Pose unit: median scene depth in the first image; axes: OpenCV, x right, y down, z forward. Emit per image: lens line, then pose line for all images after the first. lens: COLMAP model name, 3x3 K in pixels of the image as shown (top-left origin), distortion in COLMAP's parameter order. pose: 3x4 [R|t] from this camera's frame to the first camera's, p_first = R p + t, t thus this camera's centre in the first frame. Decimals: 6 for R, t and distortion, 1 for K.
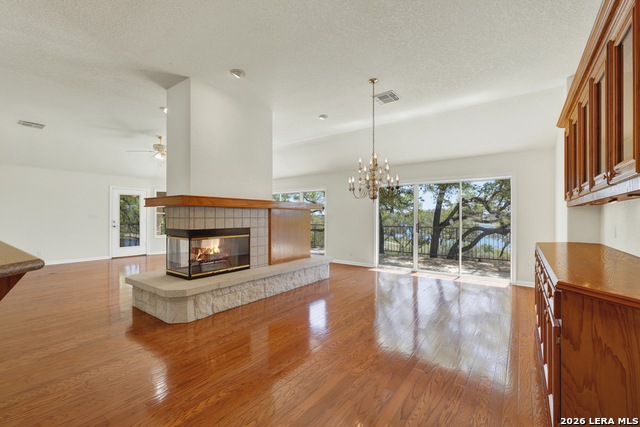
lens RADIAL K [[272.0, 0, 322.7], [0, 272.0, 214.4], [0, 0, 1]] dist [-0.002012, -0.000320]
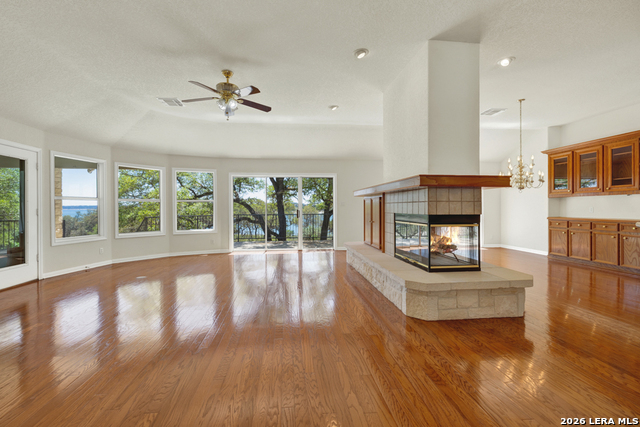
lens RADIAL K [[271.8, 0, 318.3], [0, 271.8, 207.1], [0, 0, 1]] dist [0.000572, -0.000072]
pose [[0.737459, -0.002791, 0.675386, -1.346327], [-0.001253, 0.999984, 0.005501, 0.024875], [-0.675390, -0.004903, 0.737444, 0.637072]]
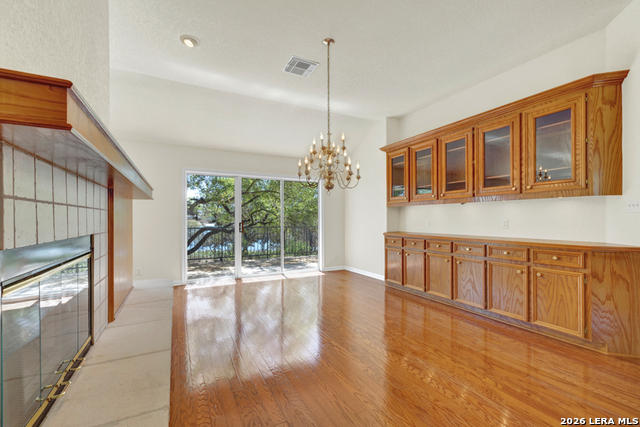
lens RADIAL K [[276.3, 0, 317.6], [0, 276.3, 215.2], [0, 0, 1]] dist [0.000777, 0.000065]
pose [[0.447044, 0.009802, 0.894458, -0.519222], [-0.008353, 0.999942, -0.006783, 0.025411], [-0.894473, -0.004439, 0.447100, 0.615937]]
